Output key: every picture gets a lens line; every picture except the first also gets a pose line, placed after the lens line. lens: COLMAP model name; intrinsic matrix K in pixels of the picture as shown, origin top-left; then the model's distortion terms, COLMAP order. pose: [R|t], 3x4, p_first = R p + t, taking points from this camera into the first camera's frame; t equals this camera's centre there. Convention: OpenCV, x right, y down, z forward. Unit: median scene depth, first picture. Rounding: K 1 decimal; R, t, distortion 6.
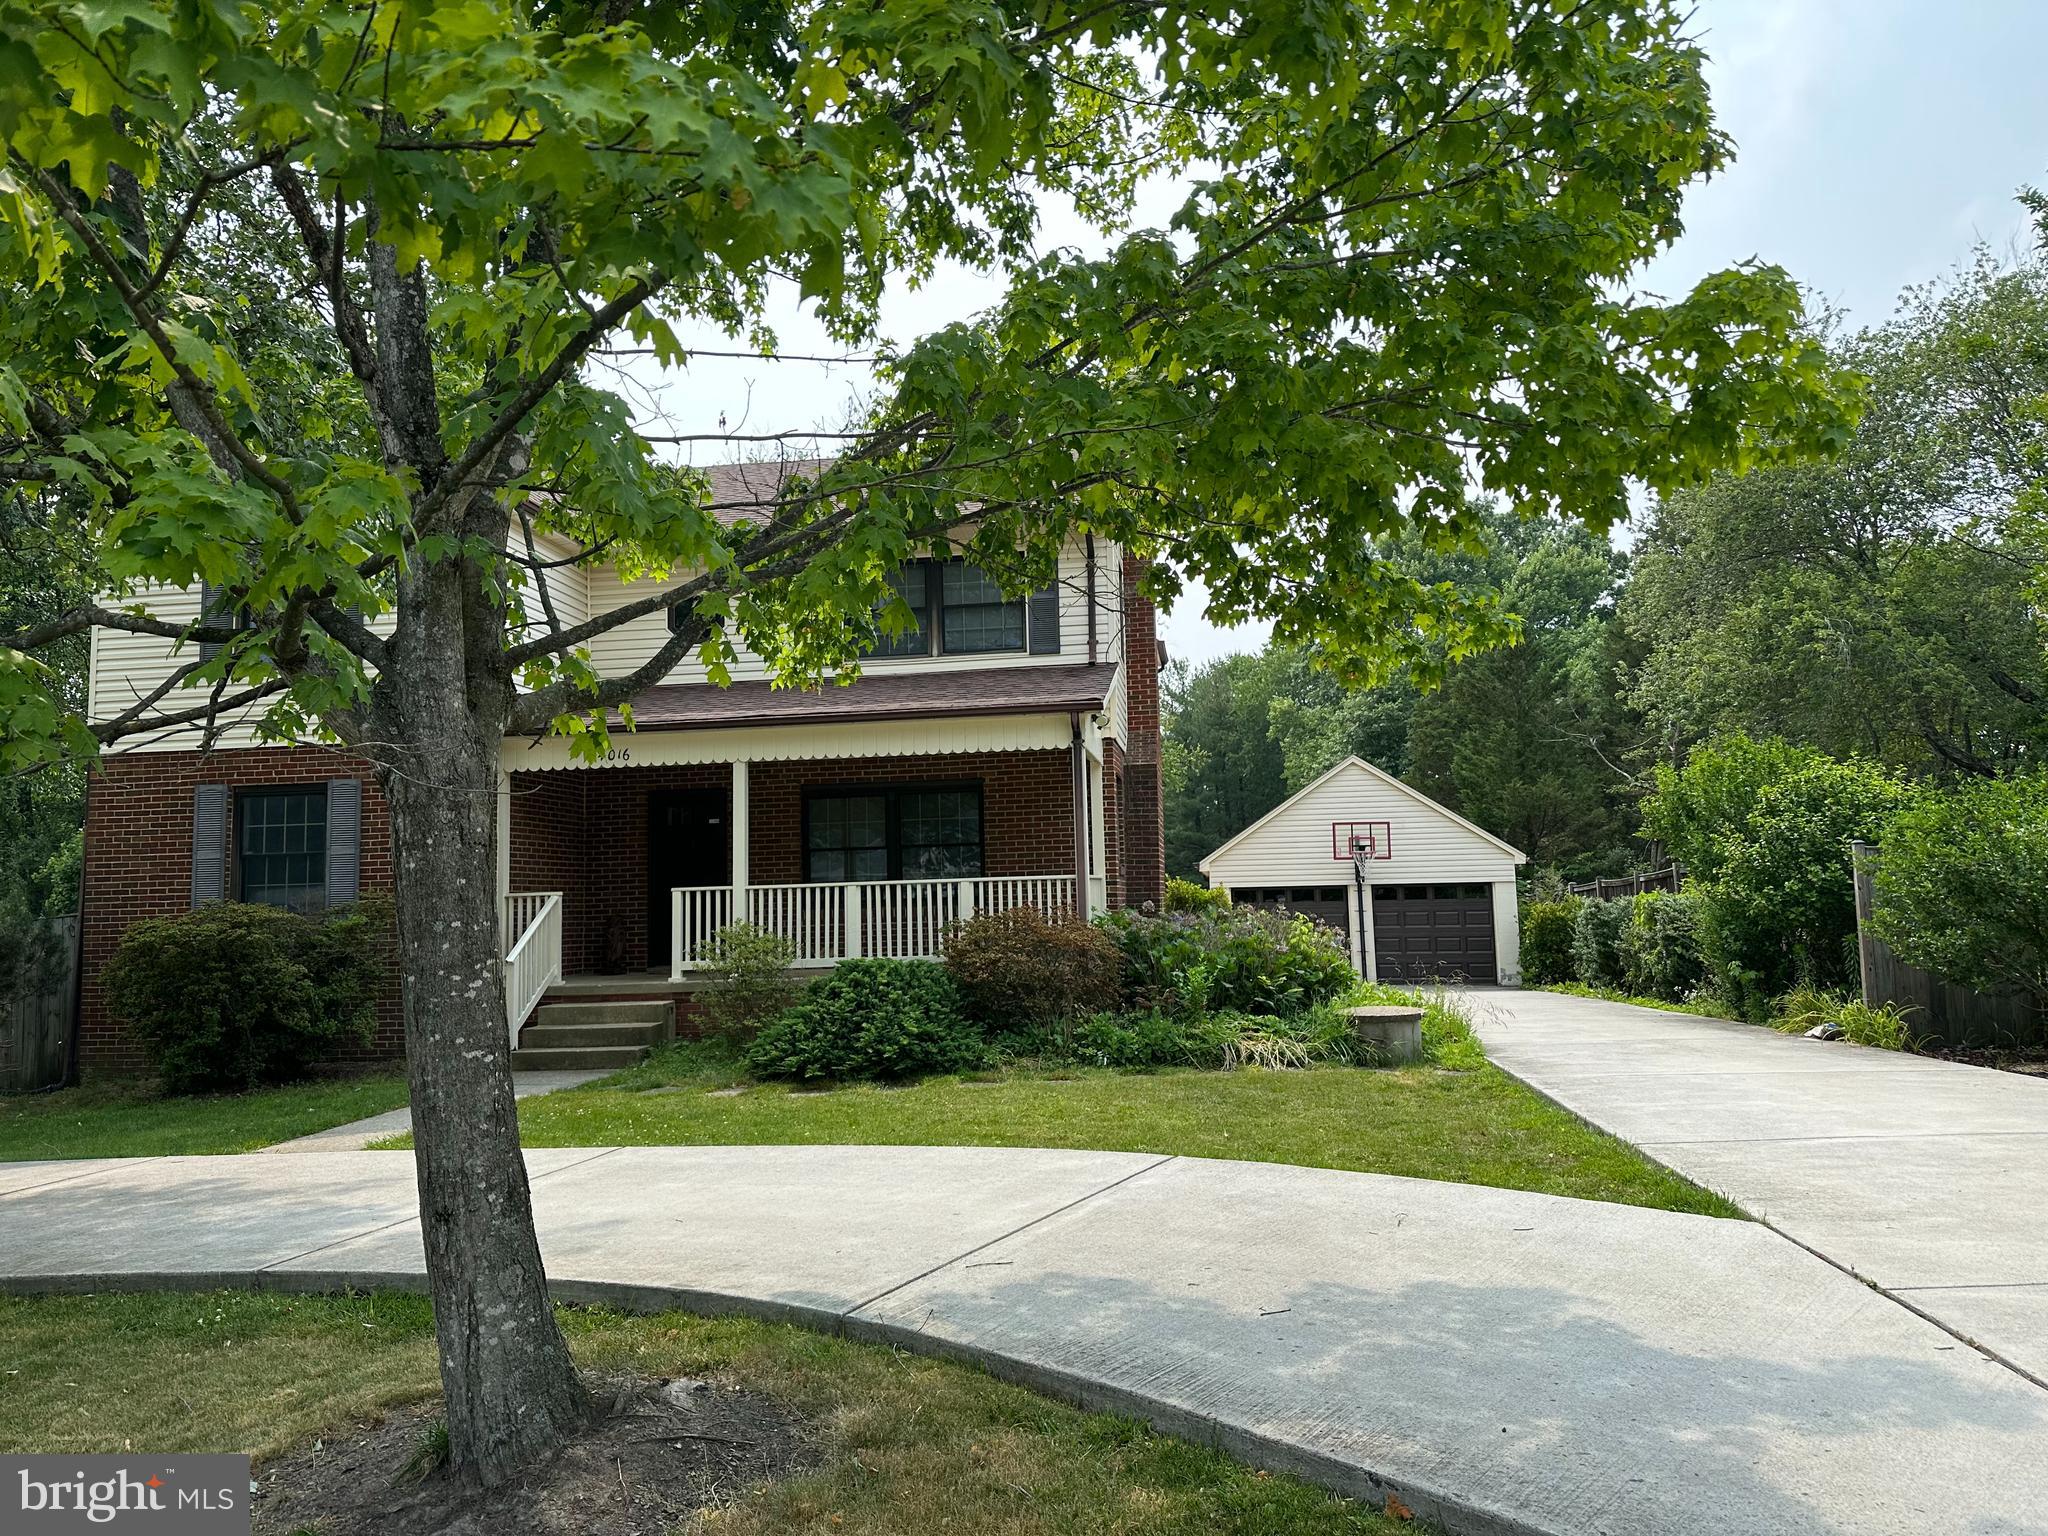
lens RADIAL K [[1453.8, 0, 1027.0], [0, 1453.8, 771.2], [0, 0, 1]] dist [0.089319, -0.000943]
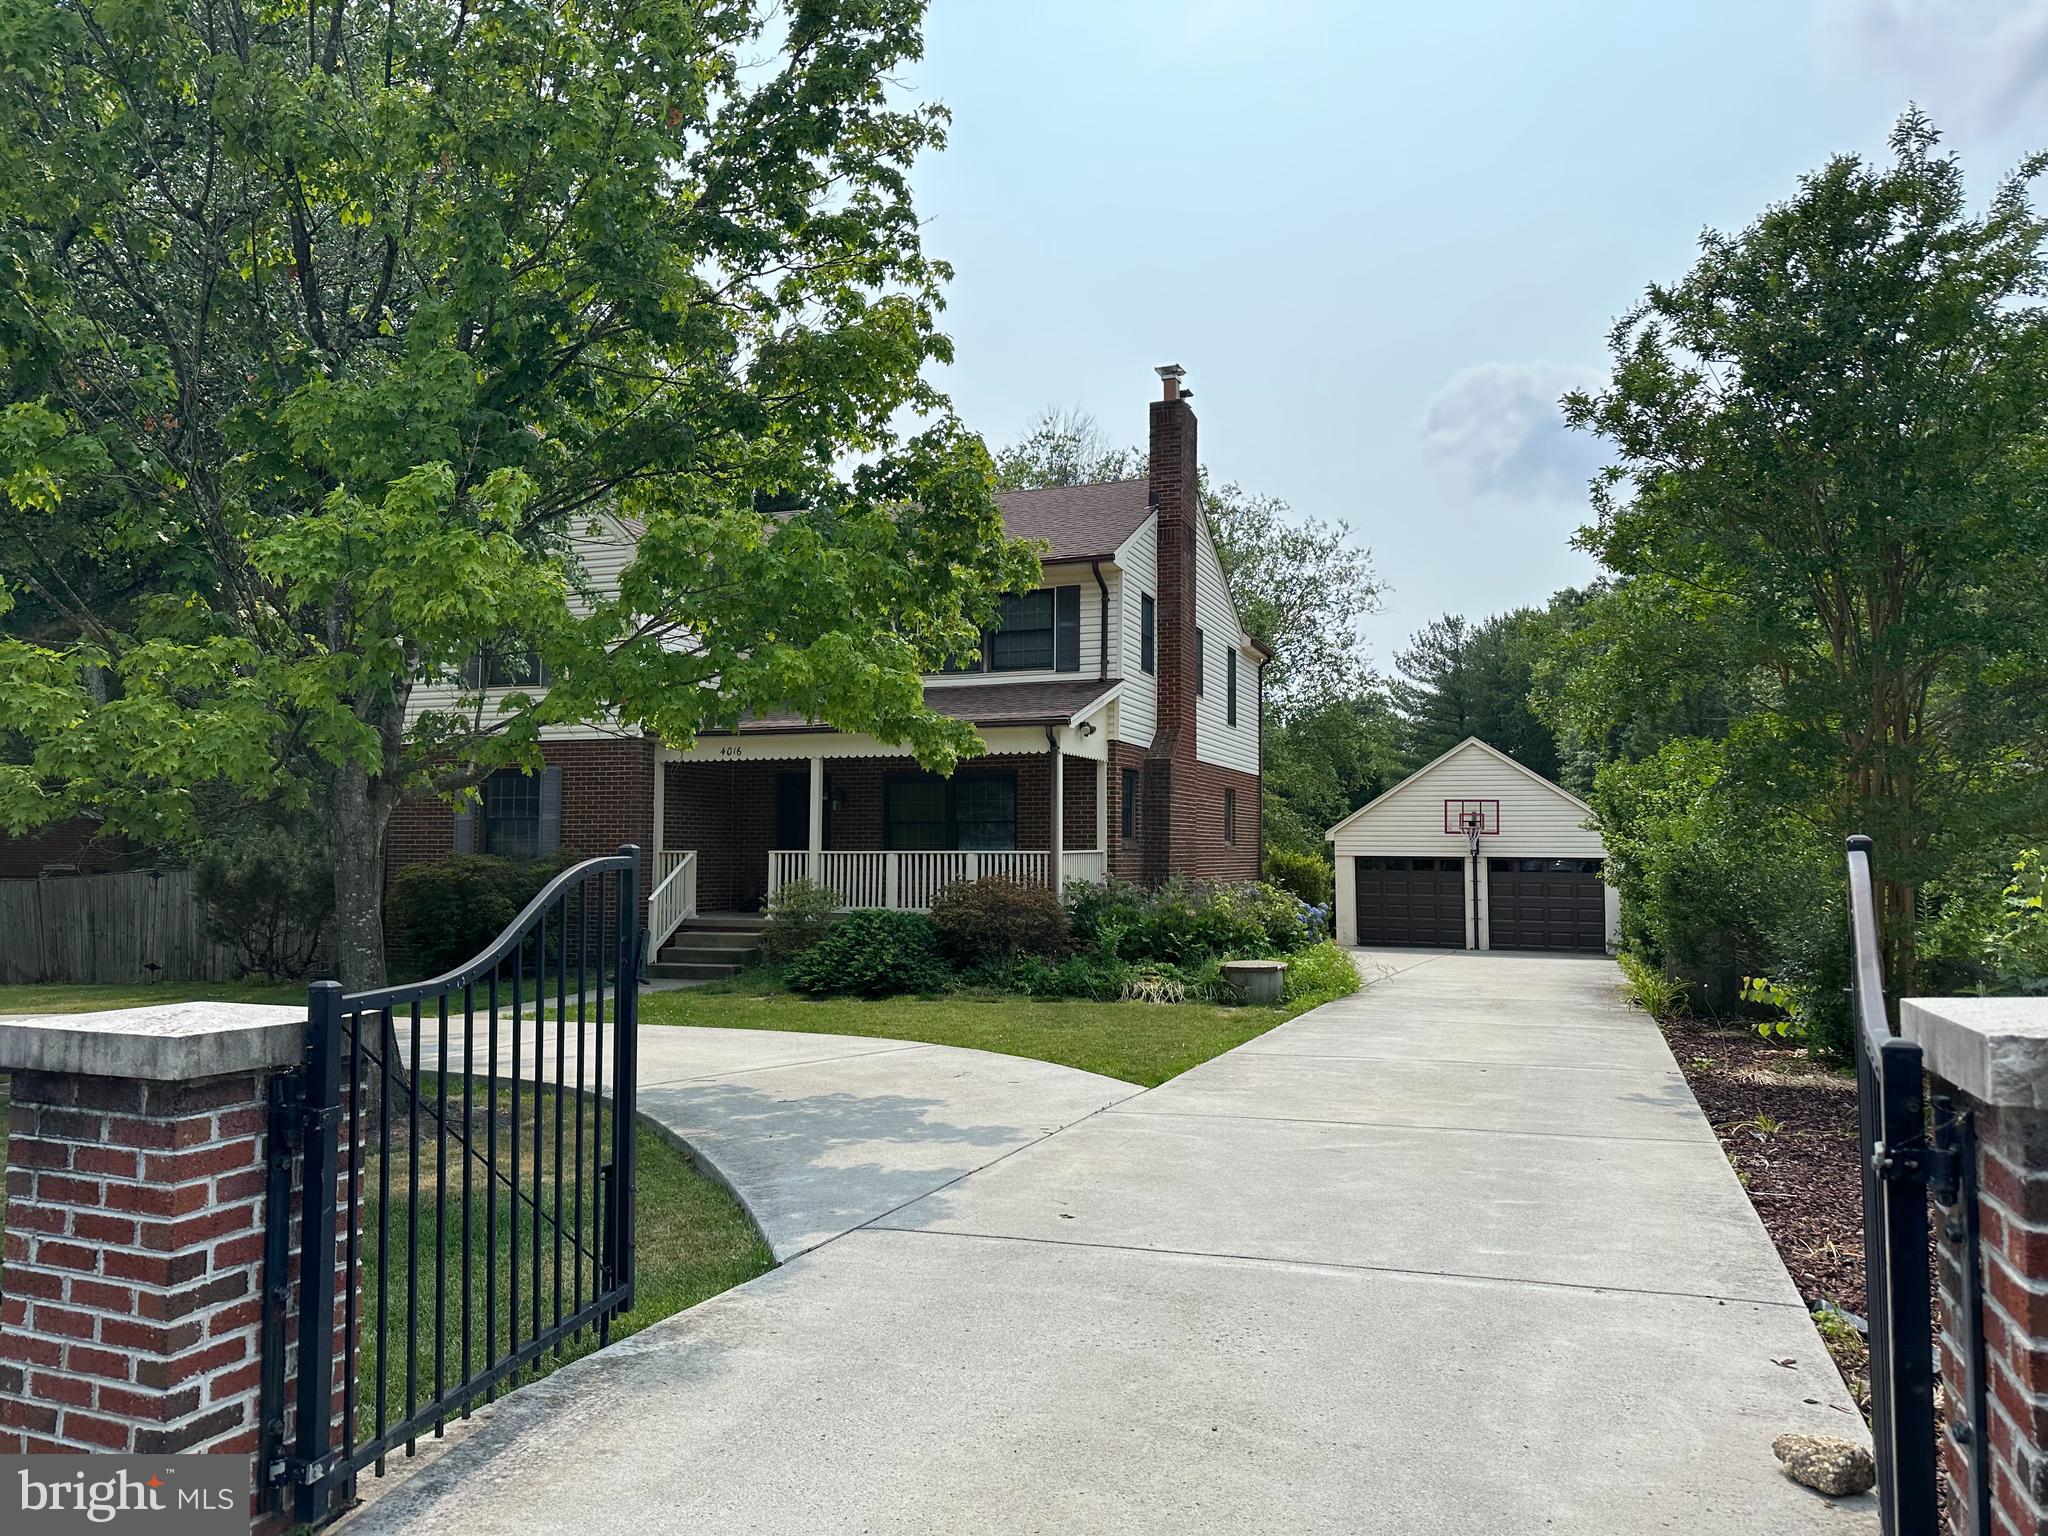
lens RADIAL K [[1453.8, 0, 1024.0], [0, 1453.8, 761.5], [0, 0, 1]] dist [0.089319, -0.000943]
pose [[0.974852, 0.016565, -0.222239, 0.291686], [-0.009865, 0.999464, 0.031227, -0.047768], [0.222637, -0.028249, 0.974492, -0.263726]]
